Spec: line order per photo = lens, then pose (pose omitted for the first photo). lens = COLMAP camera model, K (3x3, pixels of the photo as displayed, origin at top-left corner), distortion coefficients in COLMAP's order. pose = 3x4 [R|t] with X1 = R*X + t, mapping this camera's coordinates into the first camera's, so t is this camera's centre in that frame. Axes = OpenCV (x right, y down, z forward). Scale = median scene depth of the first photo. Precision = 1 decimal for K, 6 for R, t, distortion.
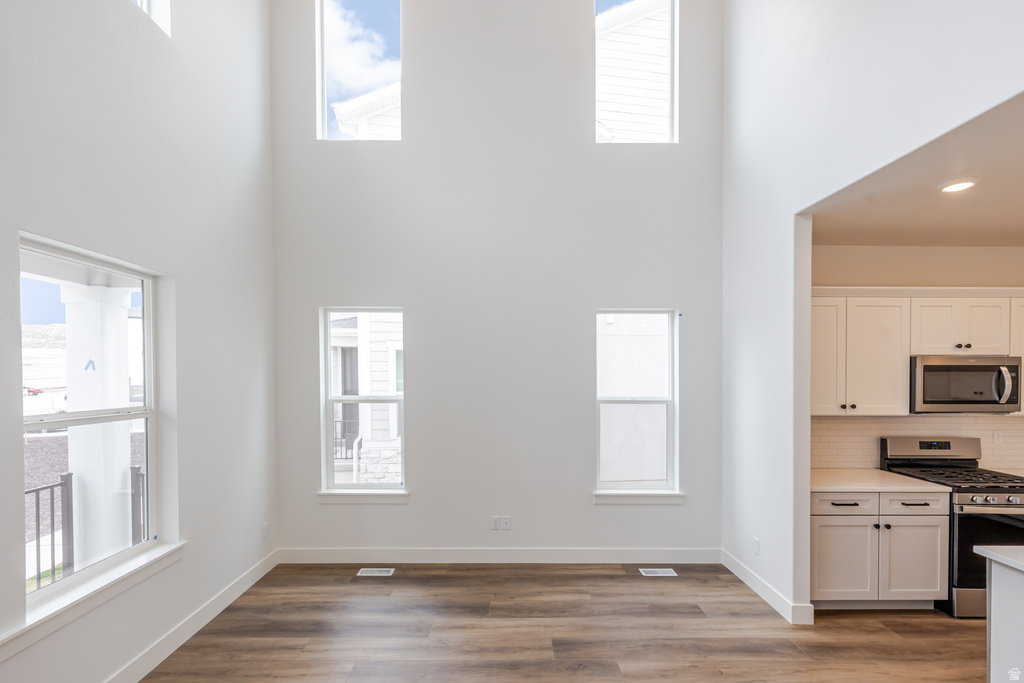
lens RADIAL K [[447.5, 0, 503.3], [0, 447.5, 385.7], [0, 0, 1]] dist [-0.001434, 0.001186]
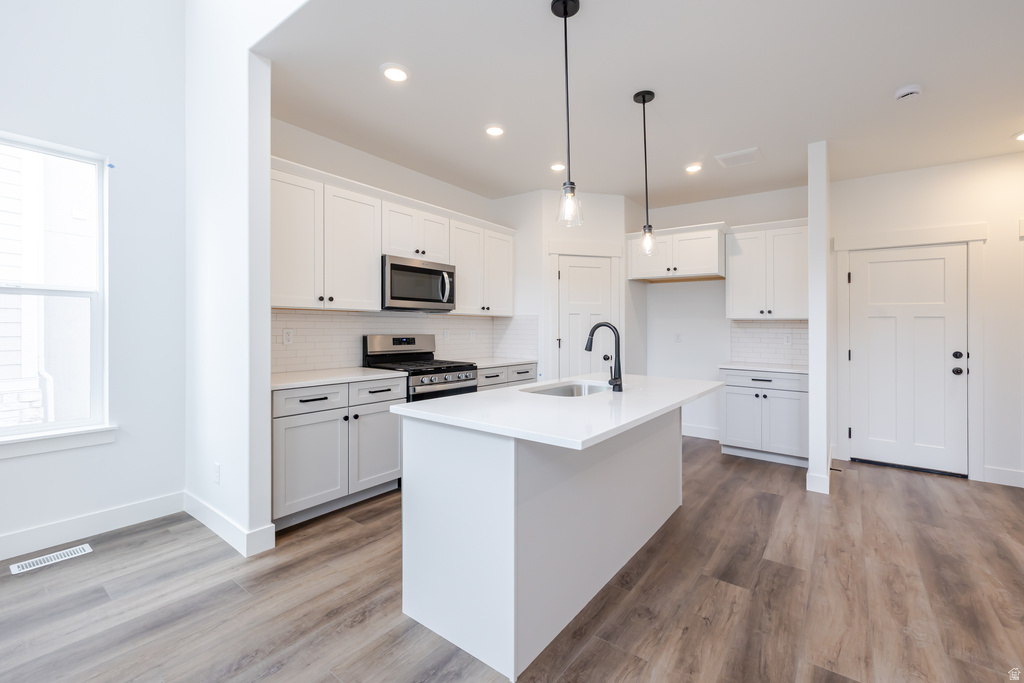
lens RADIAL K [[447.5, 0, 513.6], [0, 447.5, 319.5], [0, 0, 1]] dist [-0.001434, 0.001186]
pose [[0.606385, 0.009982, 0.795108, 0.281477], [0.011679, 0.999702, -0.021458, 0.124670], [-0.795085, 0.022298, 0.606087, 0.121510]]
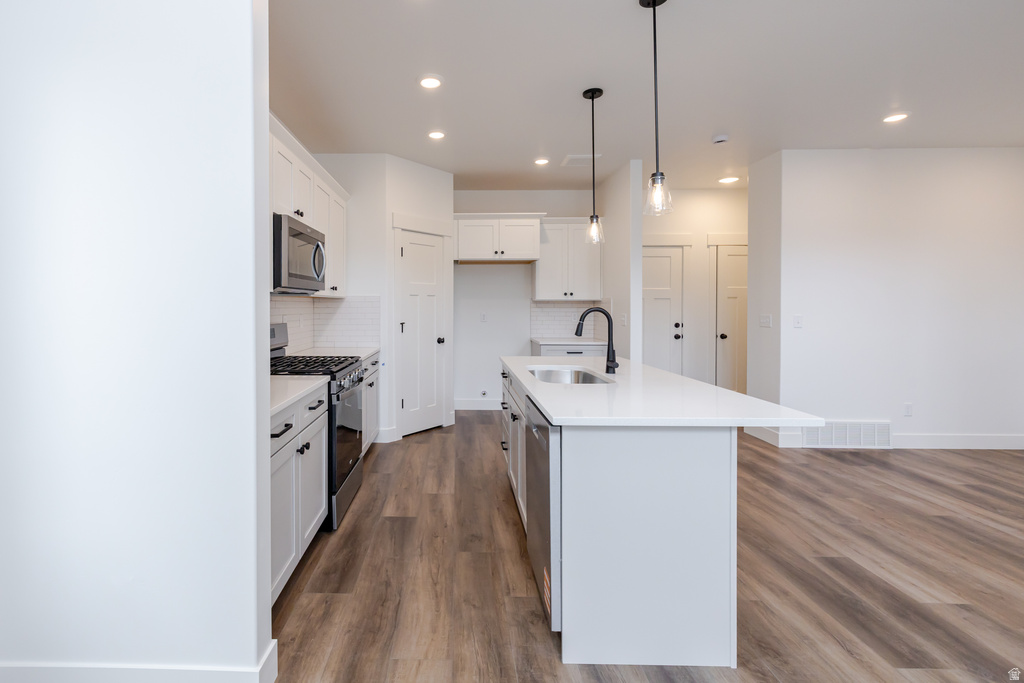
lens RADIAL K [[469.6, 0, 467.7], [0, 469.6, 300.2], [0, 0, 1]] dist [0.002147, 0.000685]
pose [[0.018701, 0.001132, 0.999824, 0.139418], [0.021313, 0.999772, -0.001530, 0.095268], [-0.999598, 0.021338, 0.018673, 0.725816]]
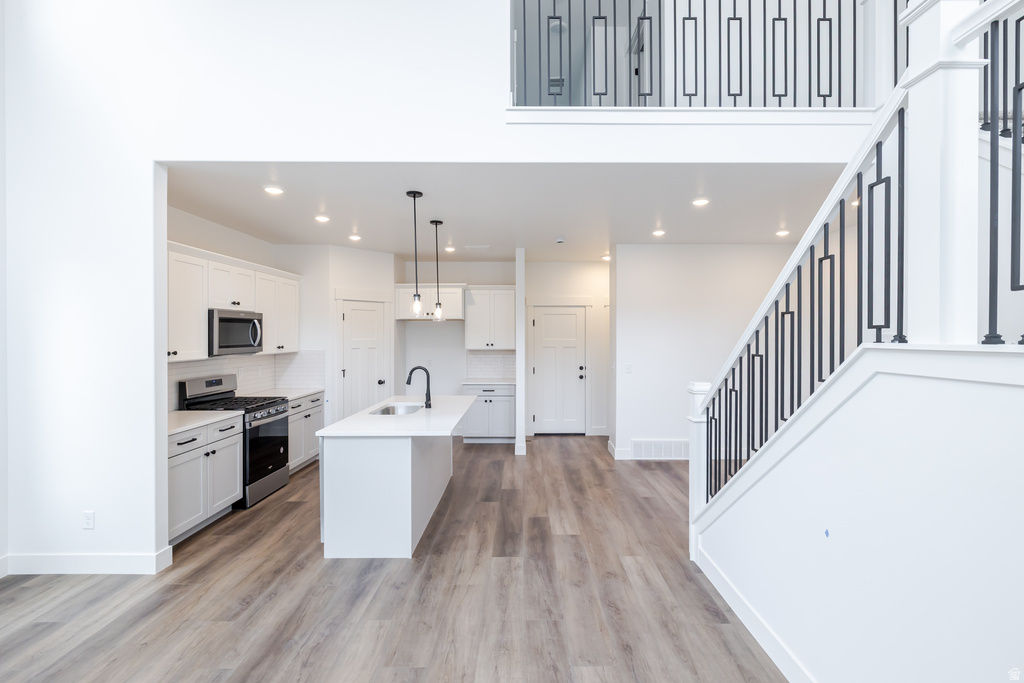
lens RADIAL K [[466.4, 0, 534.1], [0, 466.4, 328.6], [0, 0, 1]] dist [-0.001013, 0.000205]
pose [[-0.009531, 0.008000, 0.999923, -0.378569], [0.022759, 0.999711, -0.007781, 0.016997], [-0.999696, 0.022683, -0.009710, 0.155774]]
